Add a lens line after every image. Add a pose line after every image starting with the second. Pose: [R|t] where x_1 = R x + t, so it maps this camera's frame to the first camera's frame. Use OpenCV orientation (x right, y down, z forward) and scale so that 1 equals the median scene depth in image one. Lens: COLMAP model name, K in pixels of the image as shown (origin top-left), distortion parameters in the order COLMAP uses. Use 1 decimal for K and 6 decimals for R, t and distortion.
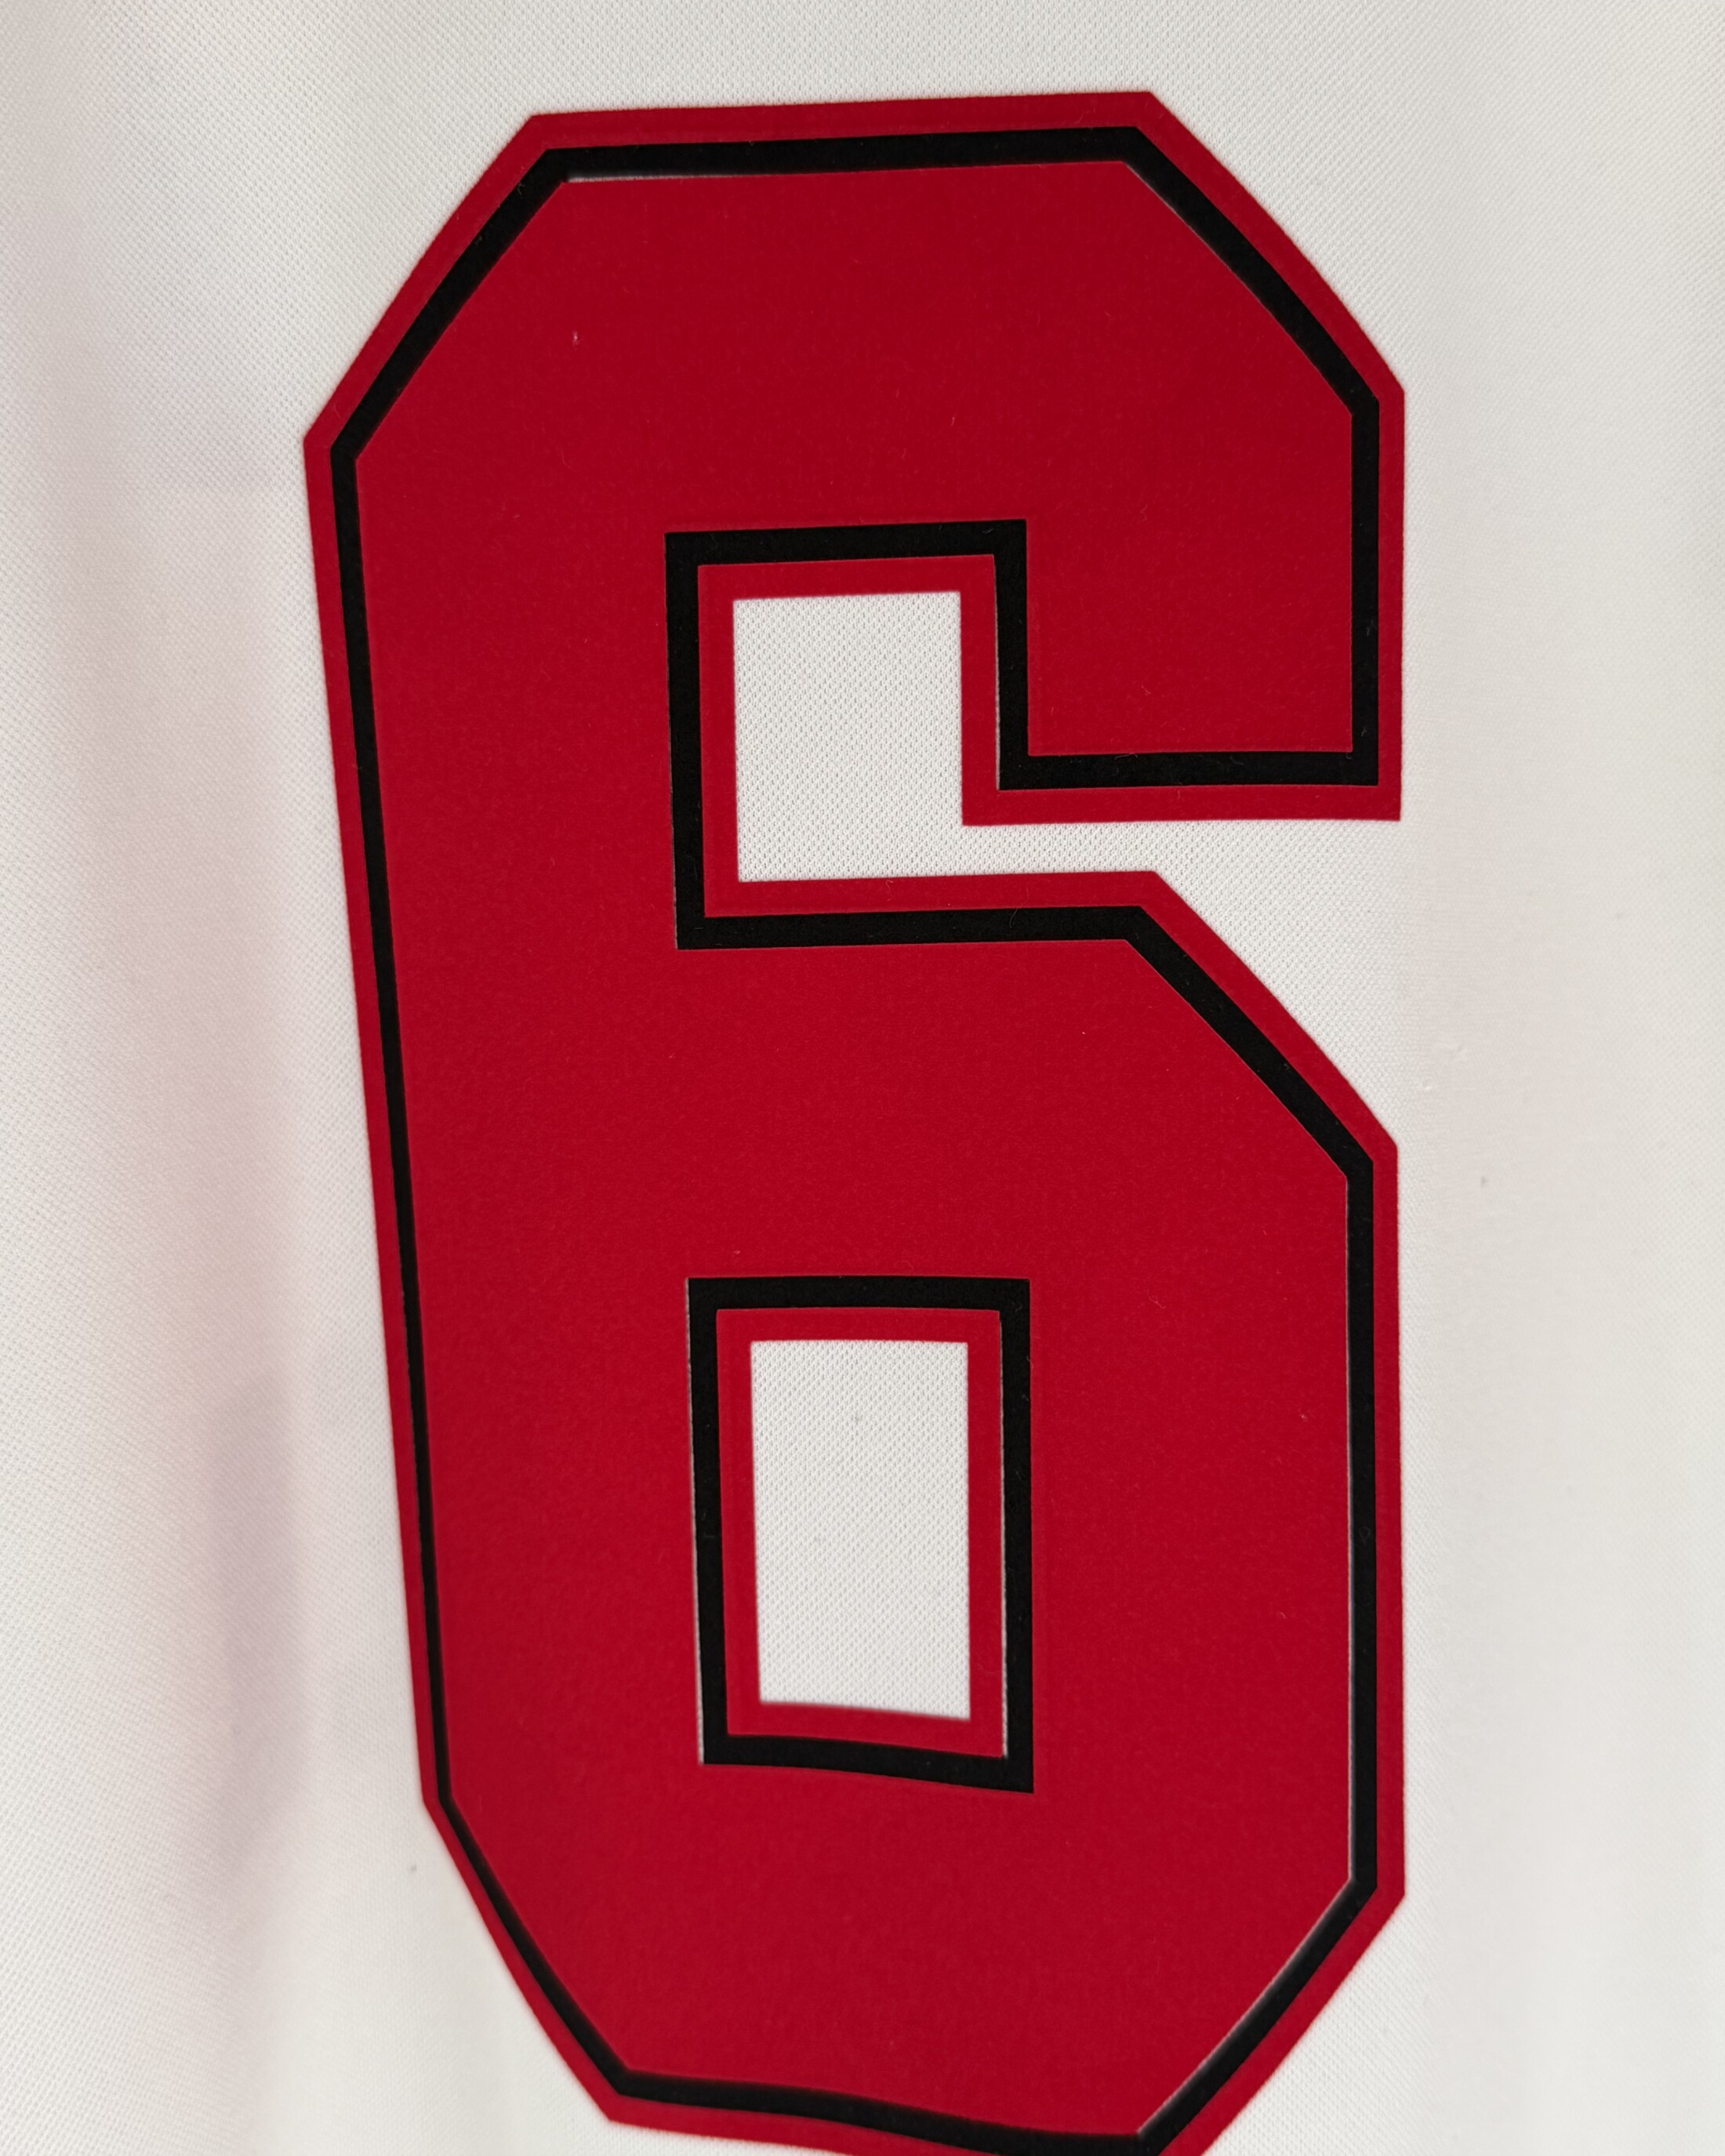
lens RADIAL K [[2379.3, 0, 864.1], [0, 2379.3, 1074.5], [0, 0, 1]] dist [0.092467, 0.000000]
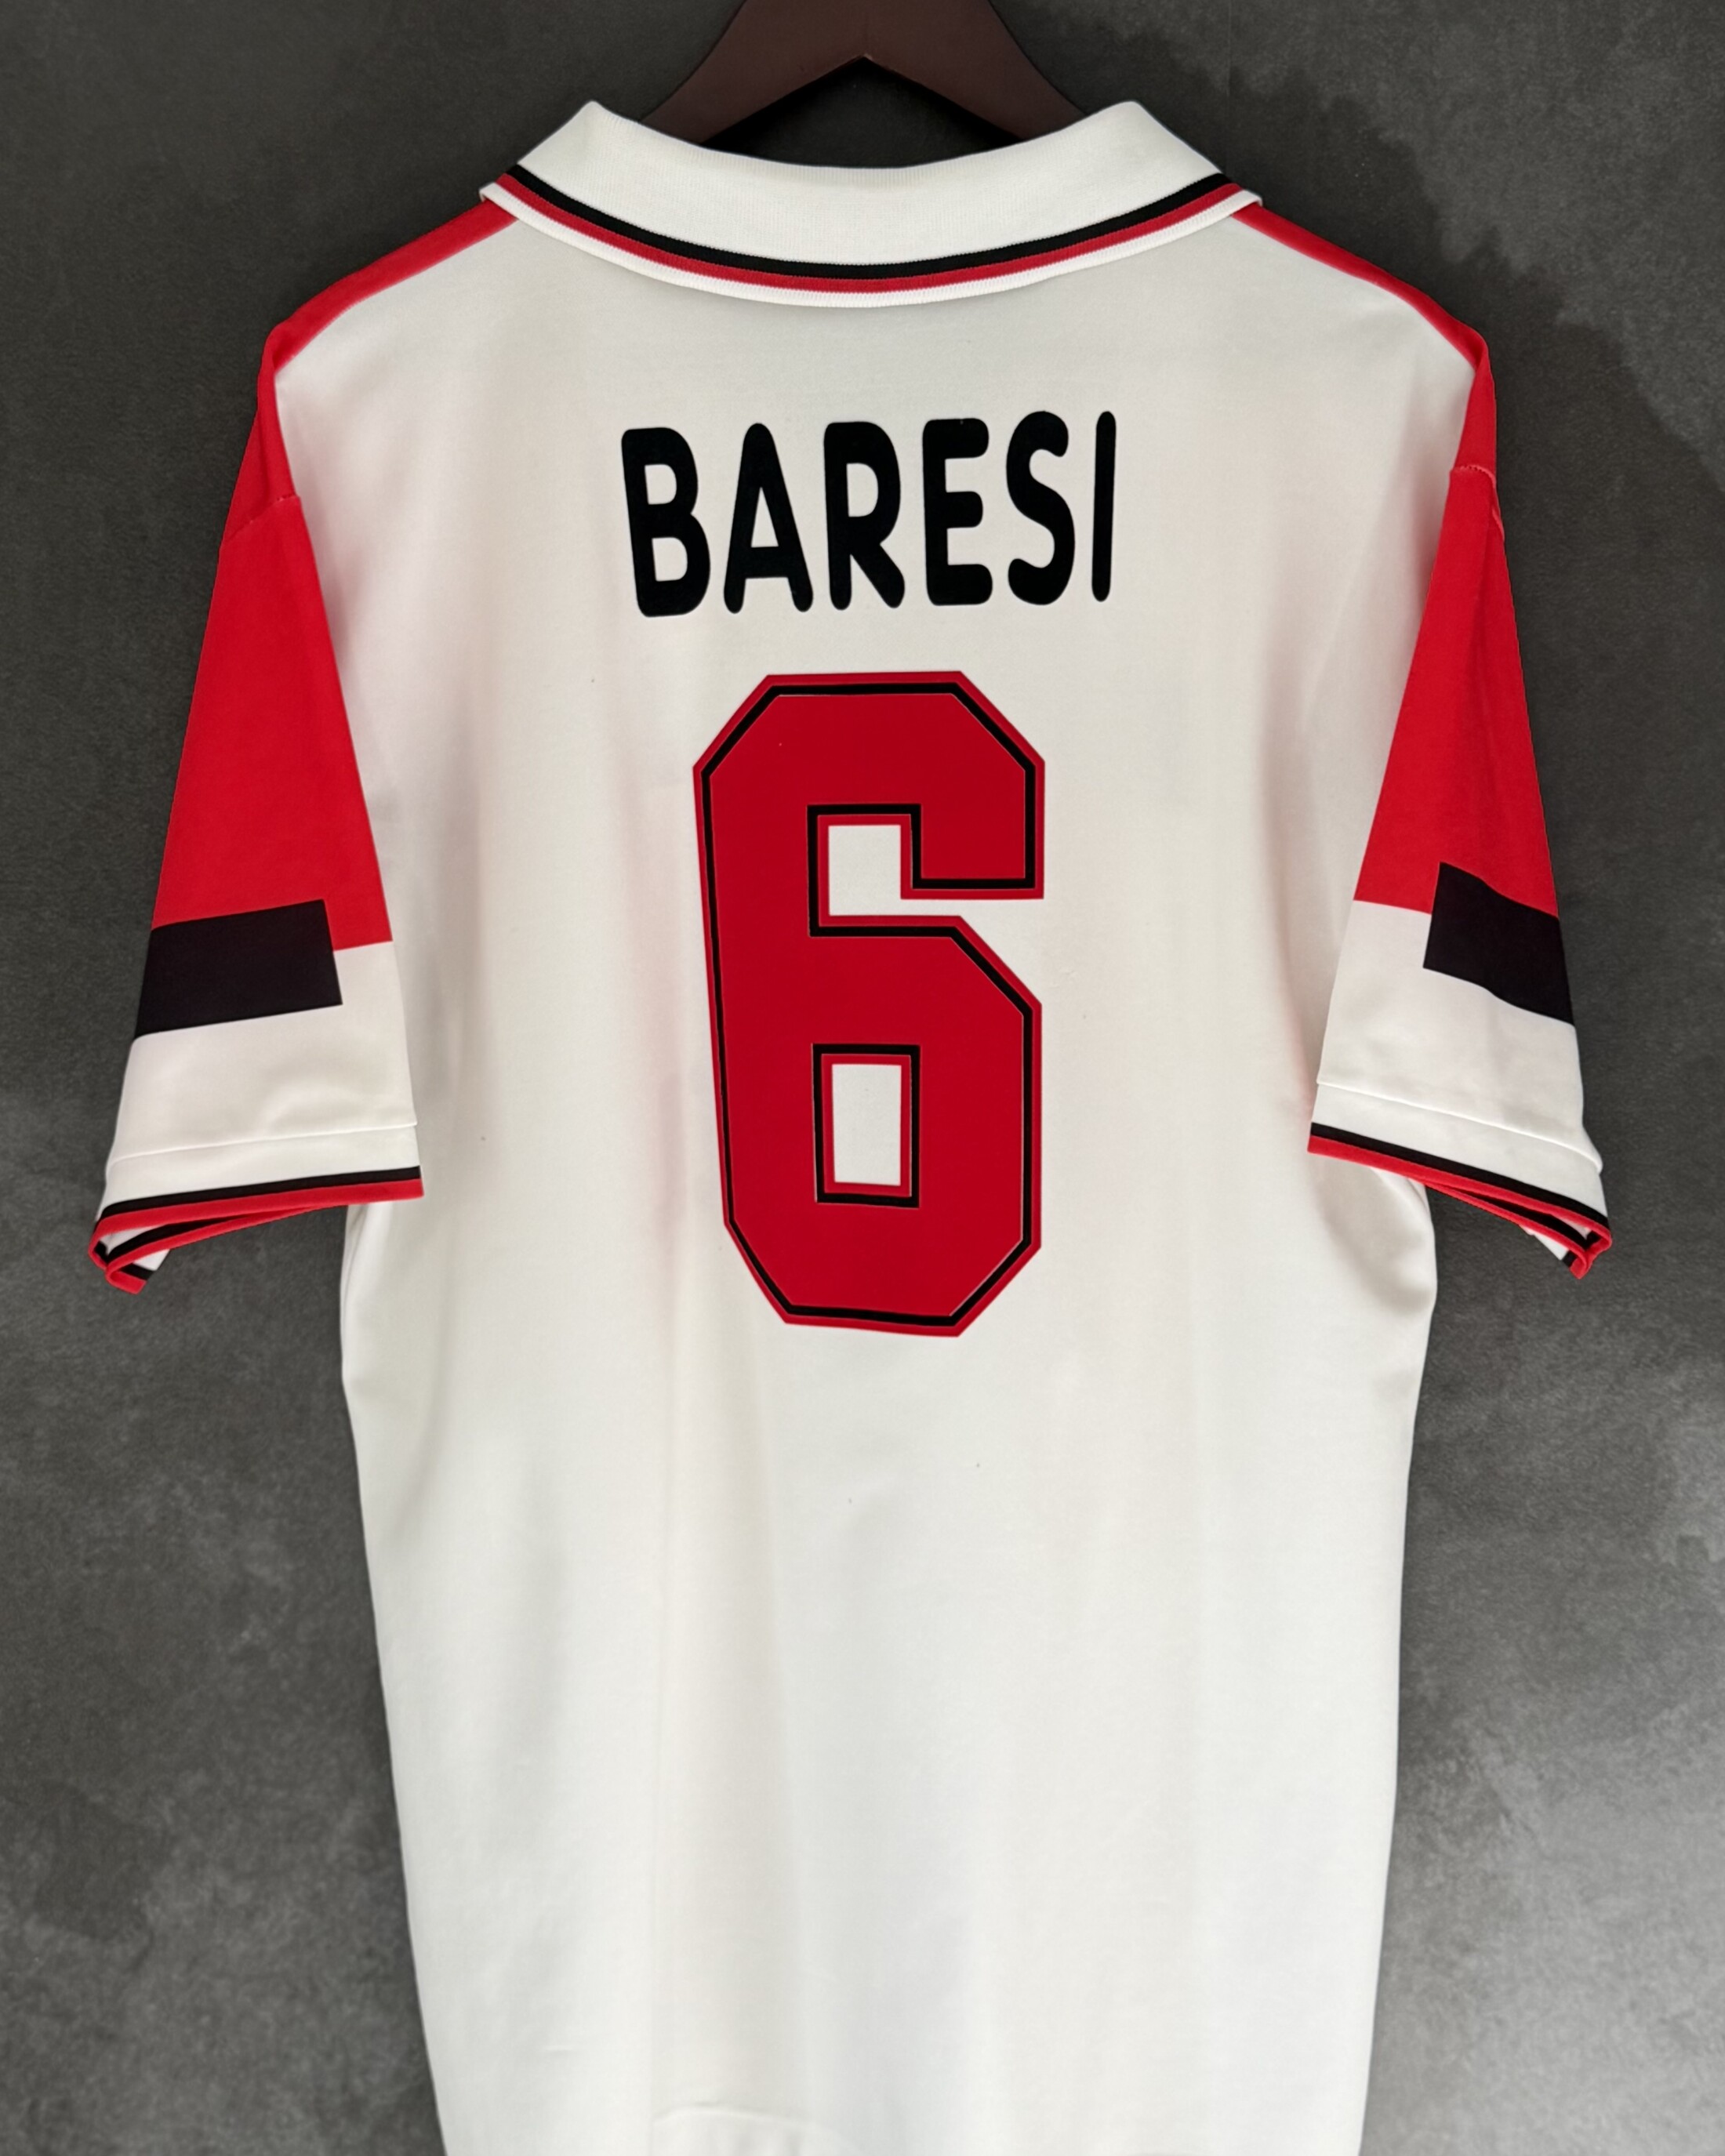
lens RADIAL K [[2379.3, 0, 846.8], [0, 2379.3, 1071.4], [0, 0, 1]] dist [0.092467, 0.000000]
pose [[0.994285, 0.021355, -0.104601, 0.298138], [-0.014846, 0.997928, 0.062612, -0.072686], [0.105721, -0.060701, 0.992541, -2.085917]]
